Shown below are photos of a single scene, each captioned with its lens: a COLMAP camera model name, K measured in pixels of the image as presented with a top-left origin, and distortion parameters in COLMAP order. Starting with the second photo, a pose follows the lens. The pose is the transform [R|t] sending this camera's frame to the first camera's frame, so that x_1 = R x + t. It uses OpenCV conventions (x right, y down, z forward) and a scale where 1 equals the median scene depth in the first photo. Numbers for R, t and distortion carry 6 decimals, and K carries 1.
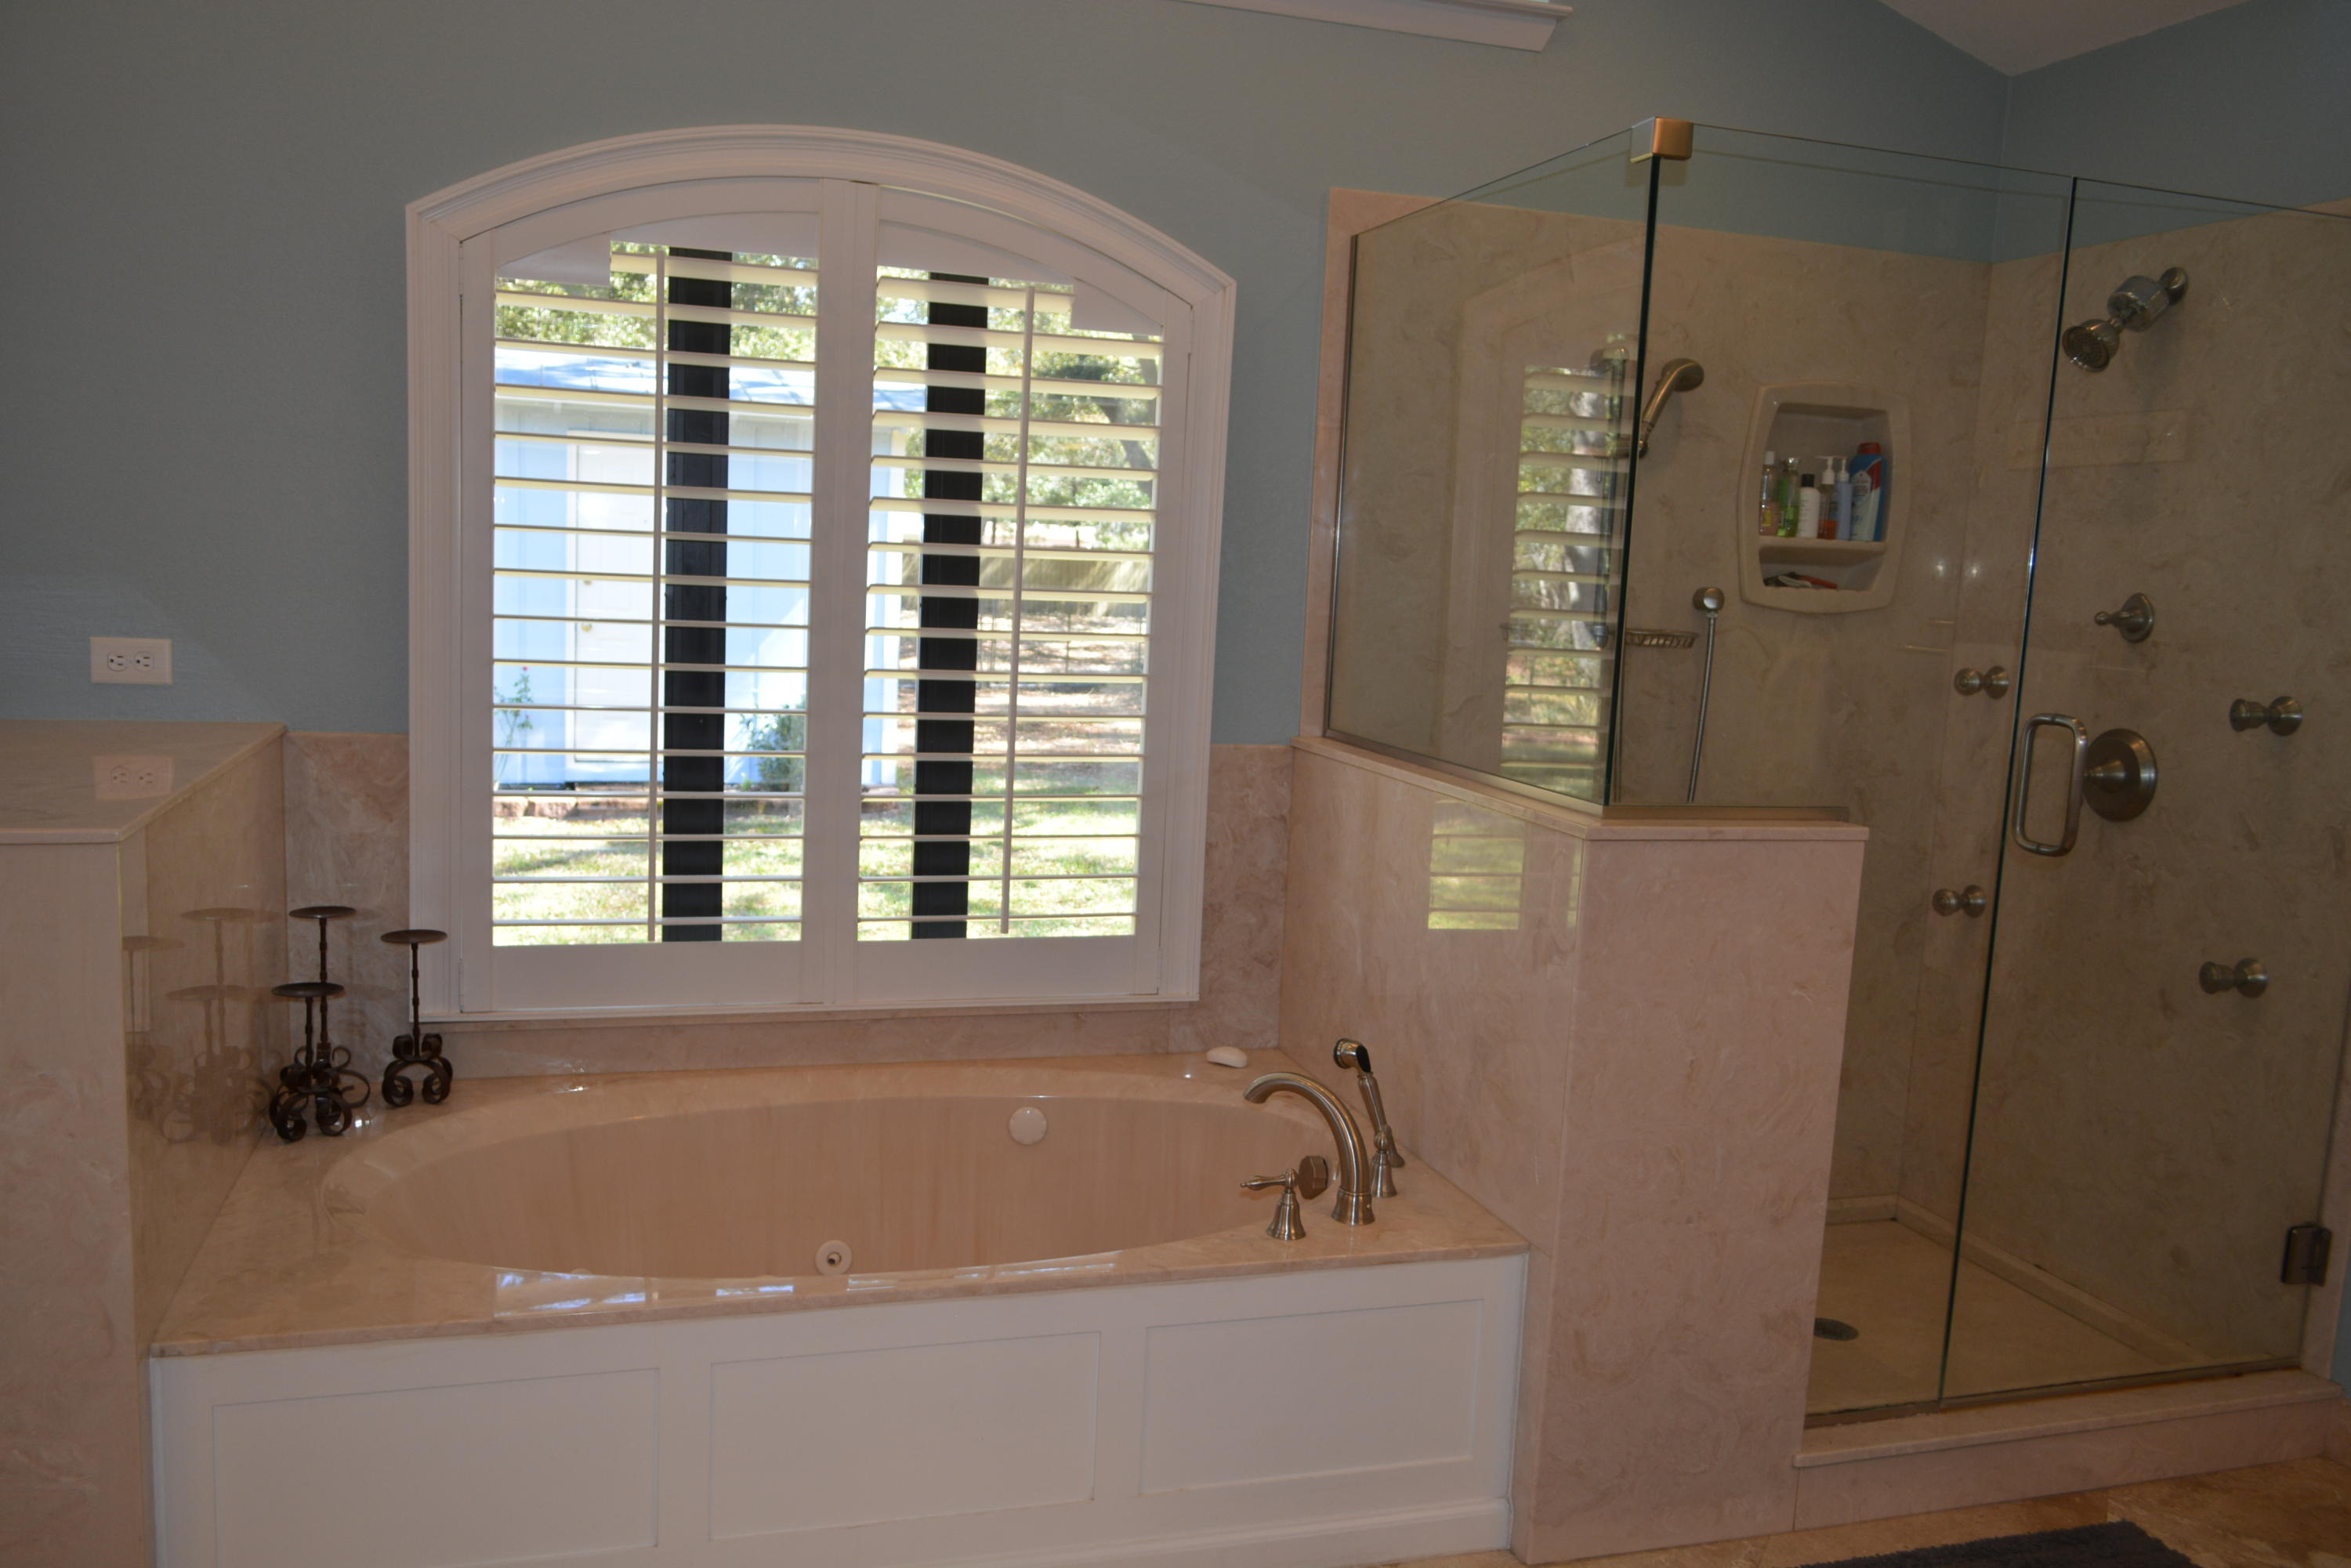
lens RADIAL K [[1832.8, 0, 1164.5], [0, 1832.8, 793.8], [0, 0, 1]] dist [-0.016445, 0.010758]
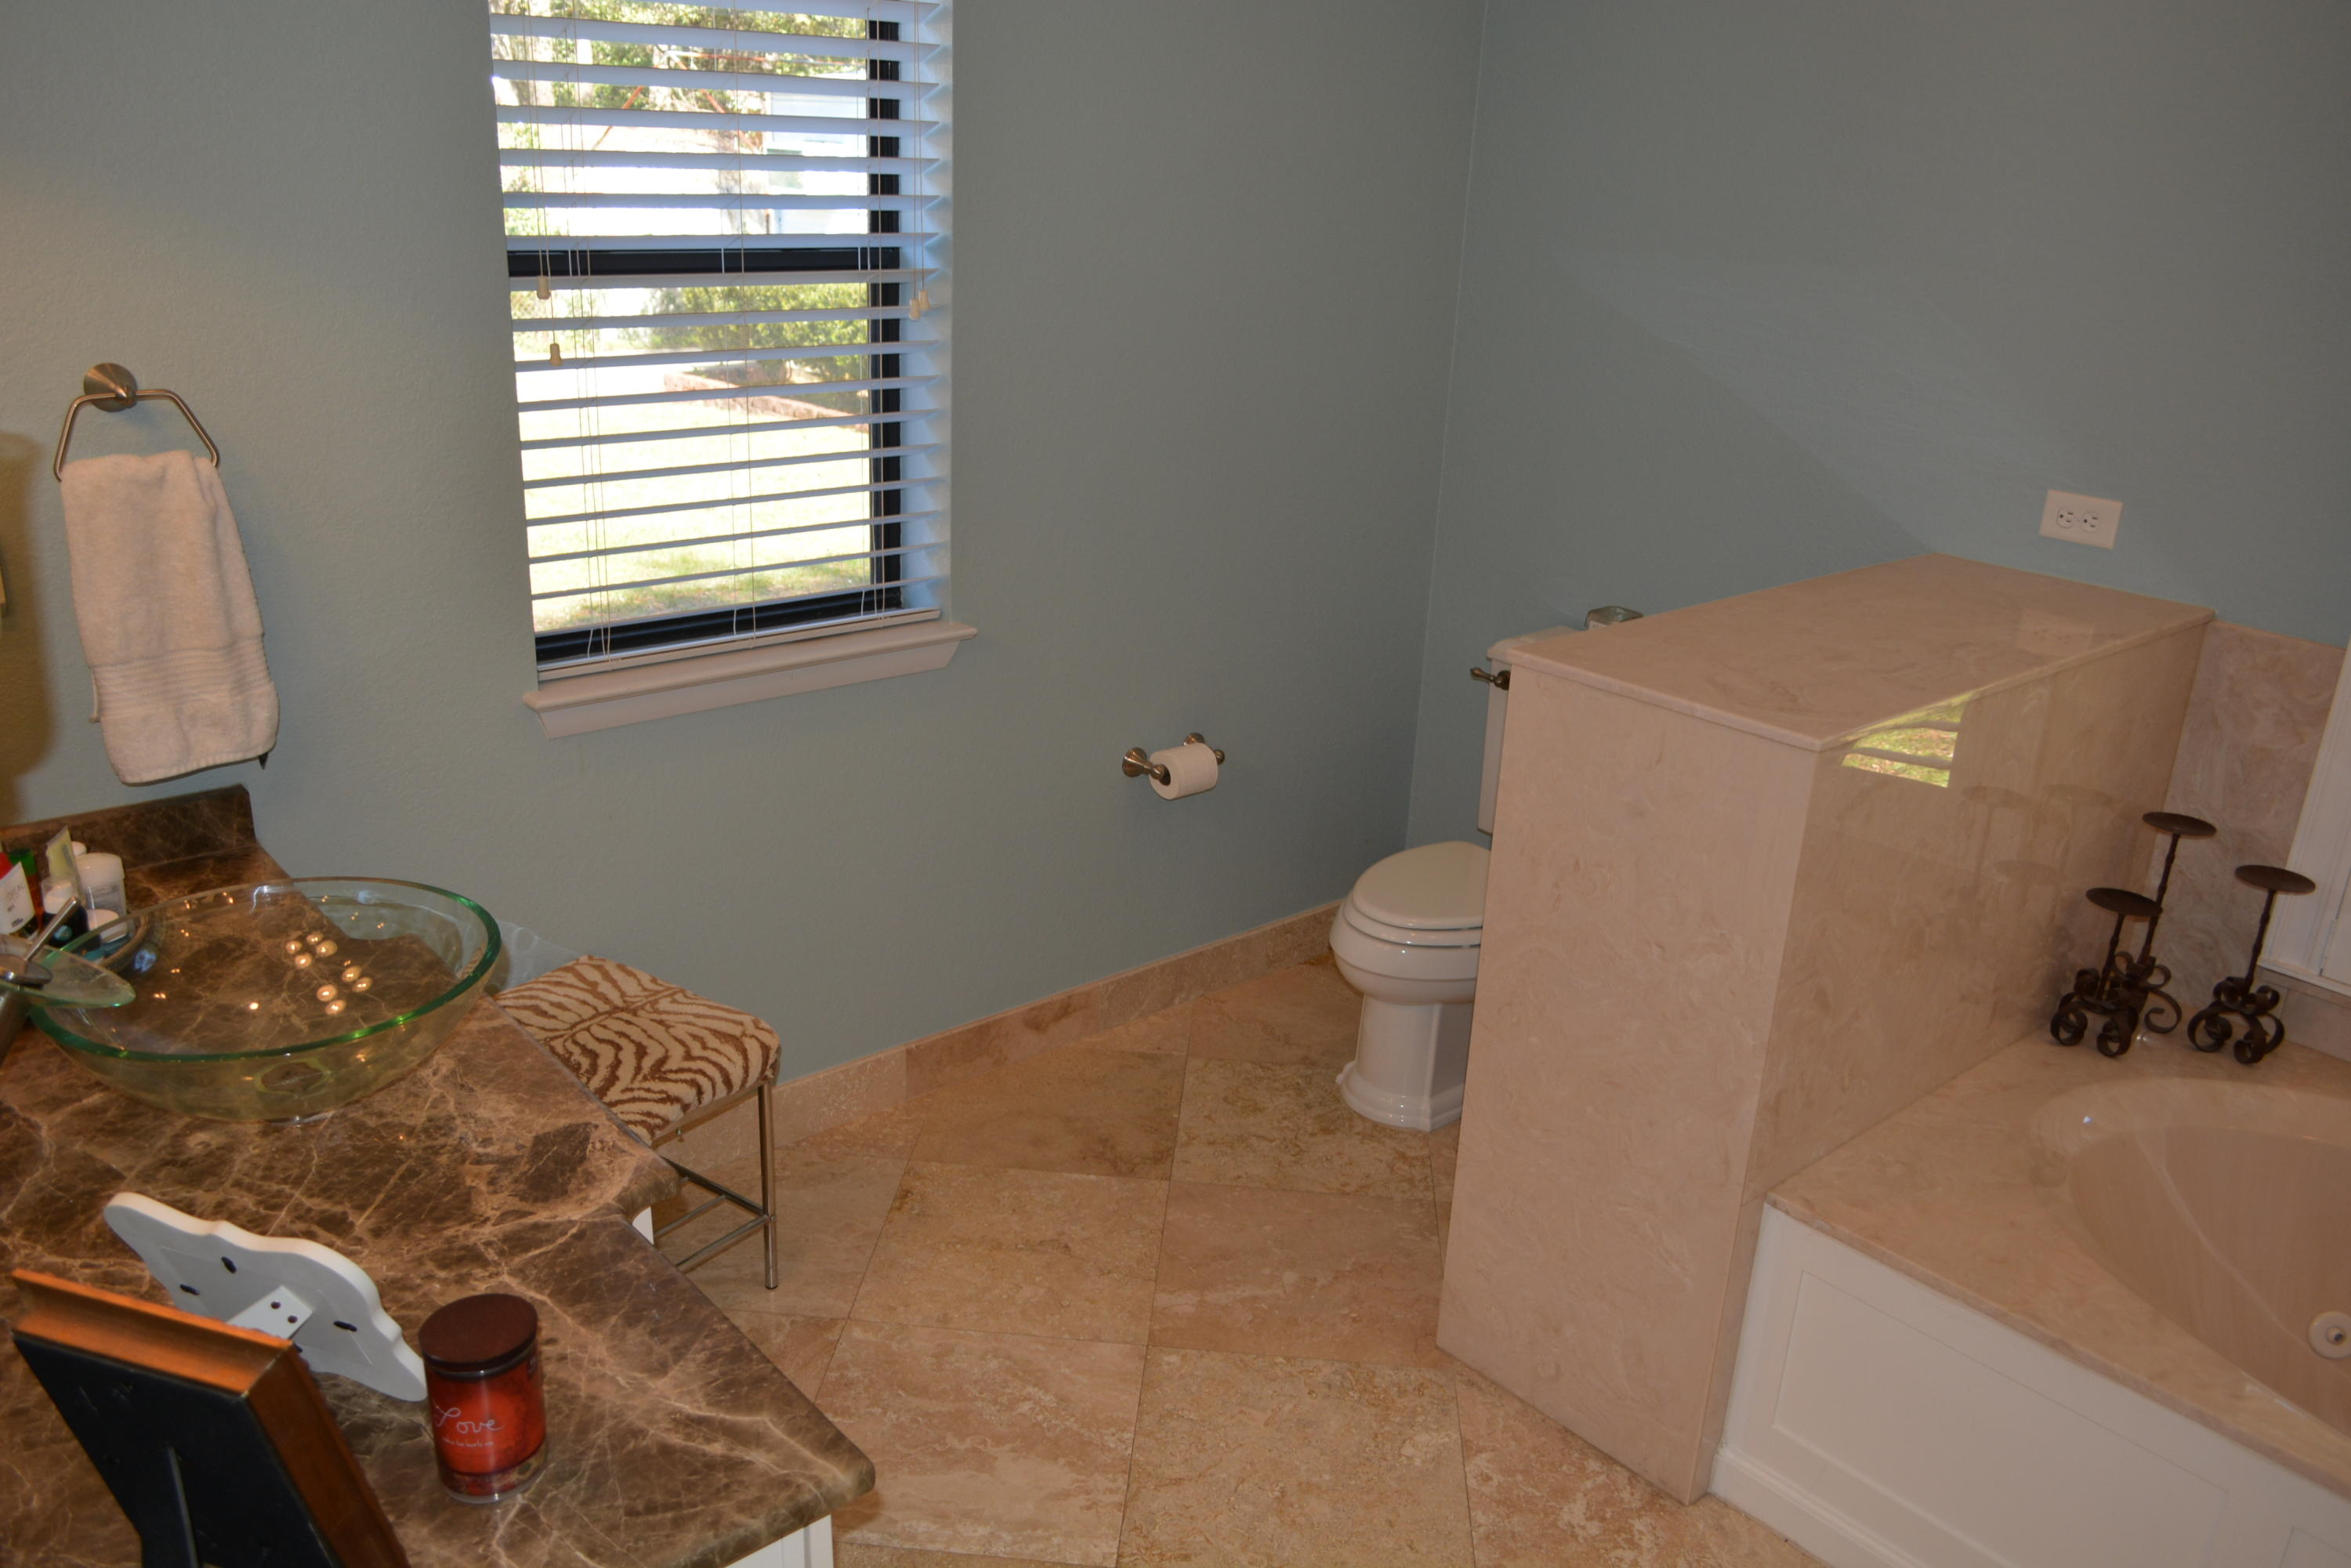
lens RADIAL K [[1832.8, 0, 1157.5], [0, 1832.8, 791.8], [0, 0, 1]] dist [-0.016445, 0.010758]
pose [[0.398863, 0.288639, -0.870400, 0.118742], [-0.145590, 0.957065, 0.250661, -0.097032], [0.905380, 0.026742, 0.423760, 0.130162]]
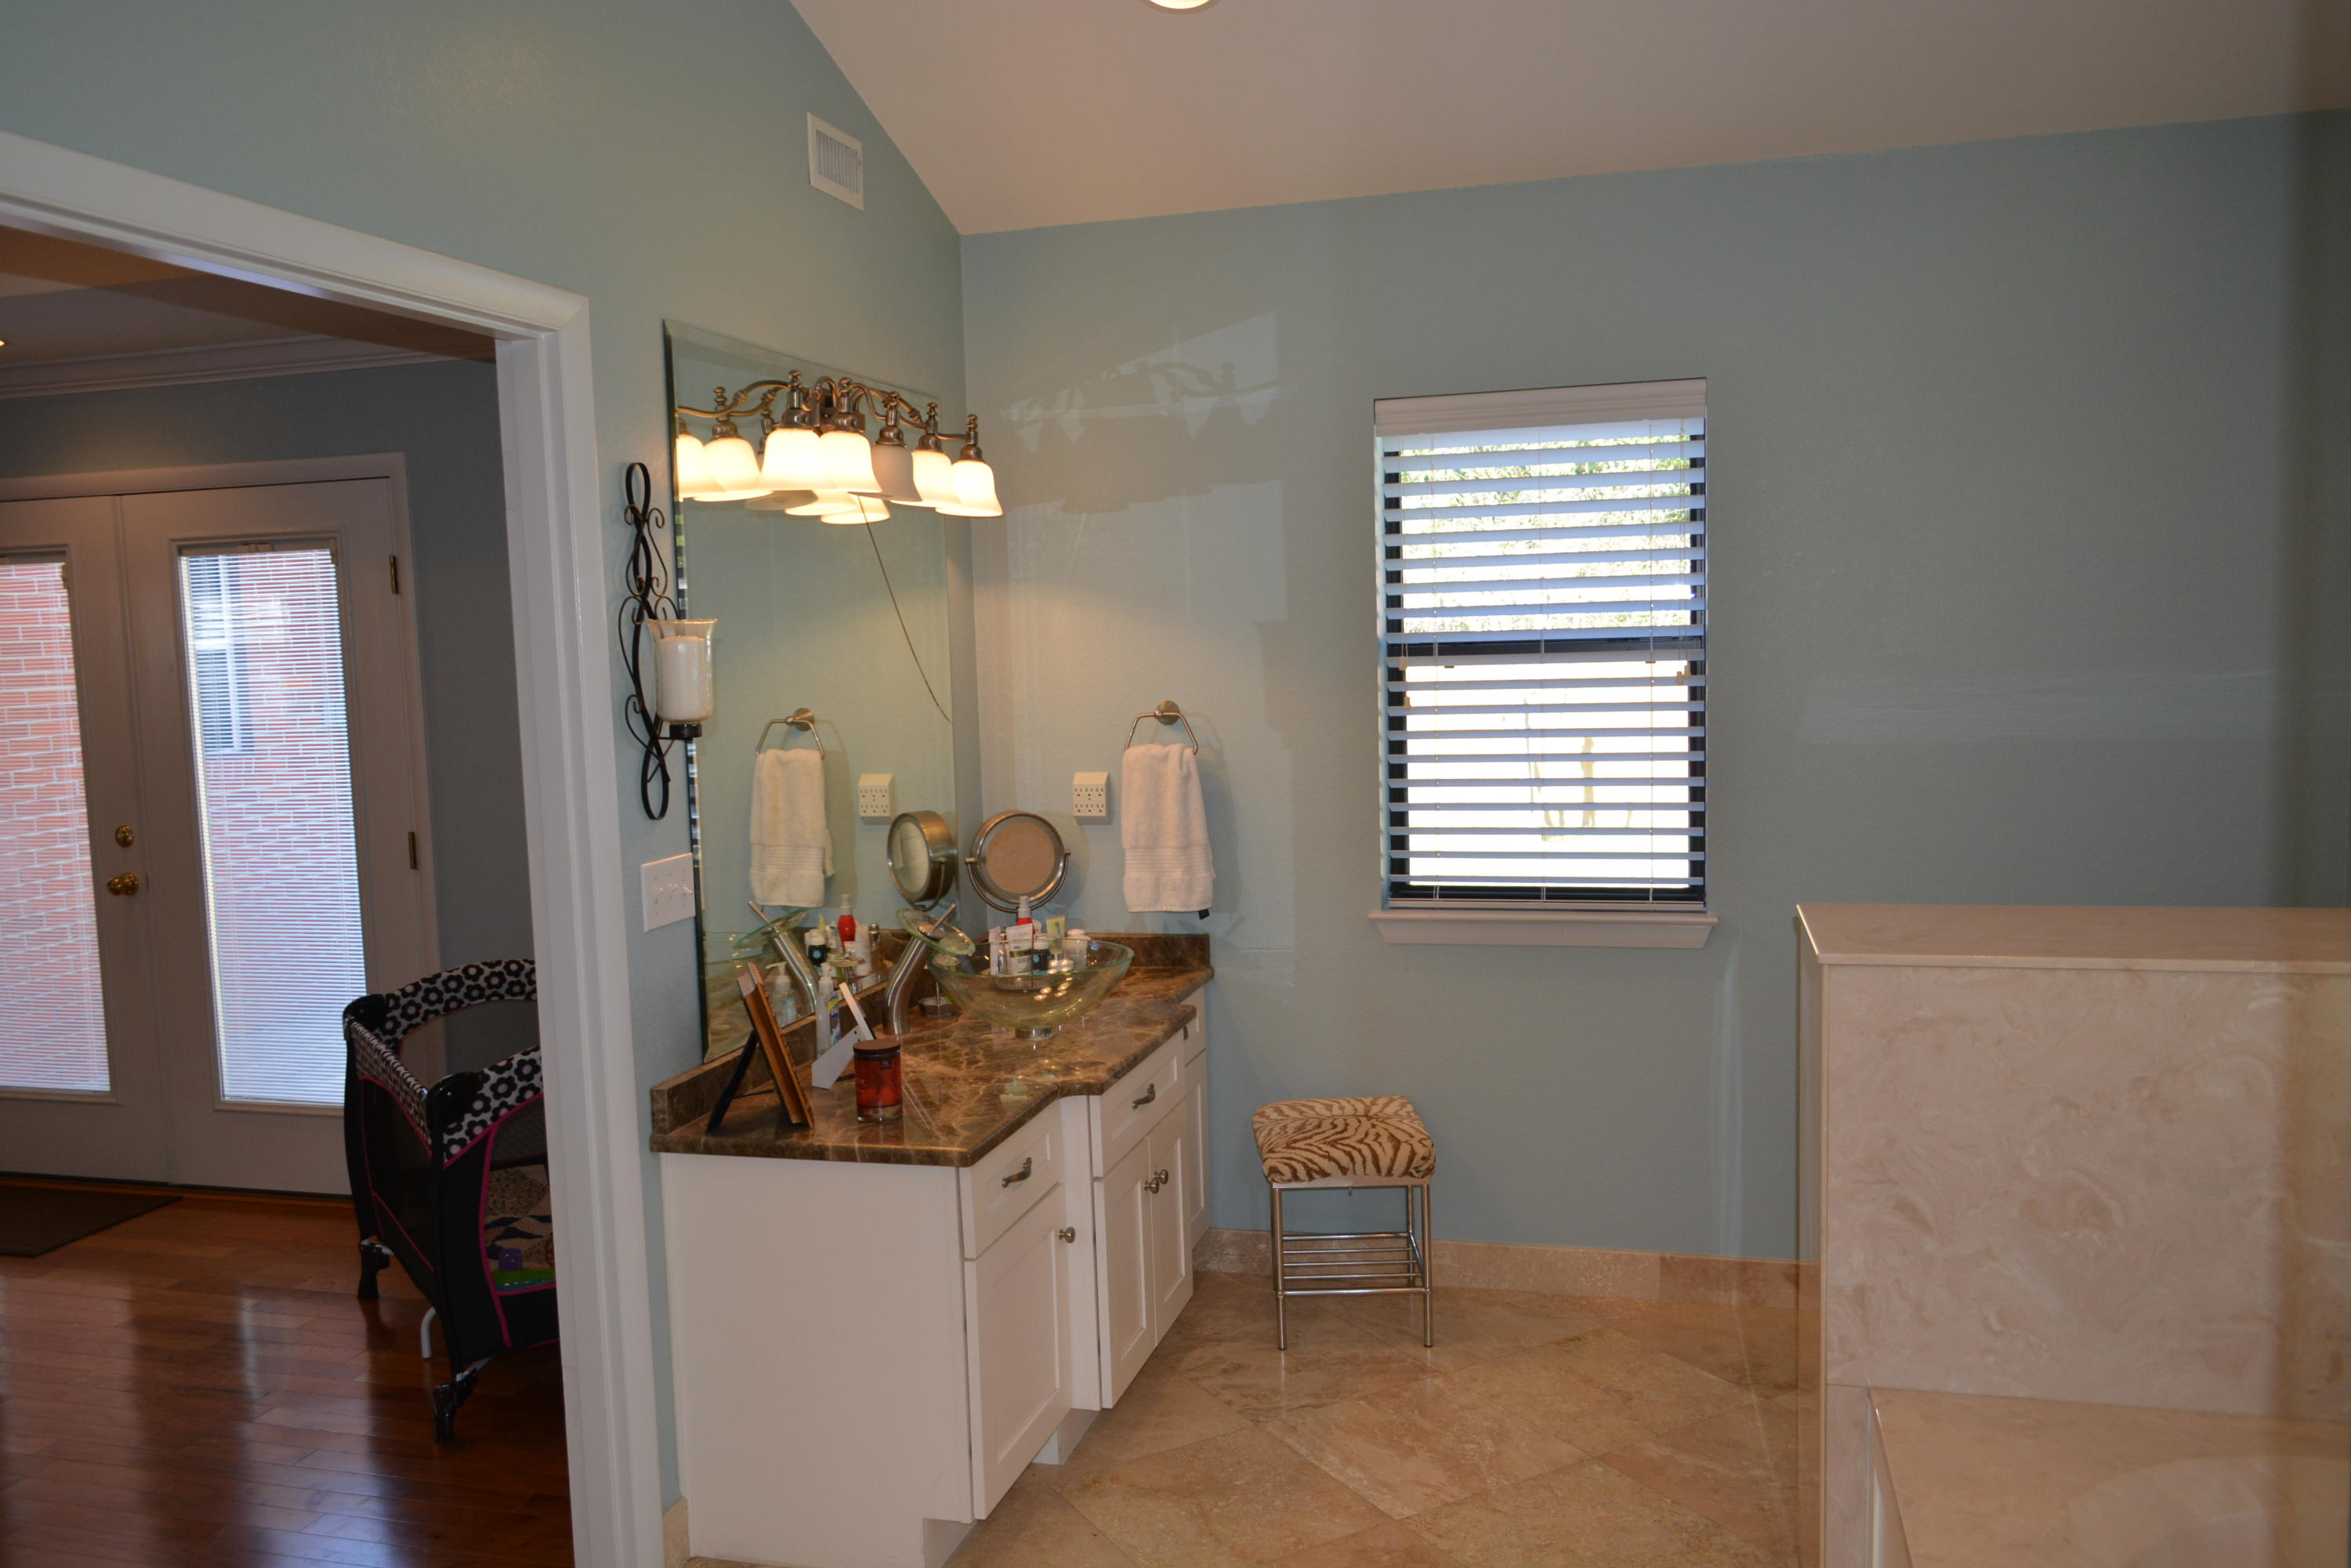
lens RADIAL K [[1832.8, 0, 1118.7], [0, 1832.8, 807.4], [0, 0, 1]] dist [-0.016445, 0.010758]
pose [[-0.560596, 0.057977, -0.826057, 0.451948], [-0.099449, 0.985613, 0.136666, -0.124311], [0.822096, 0.158766, -0.546765, 0.776646]]
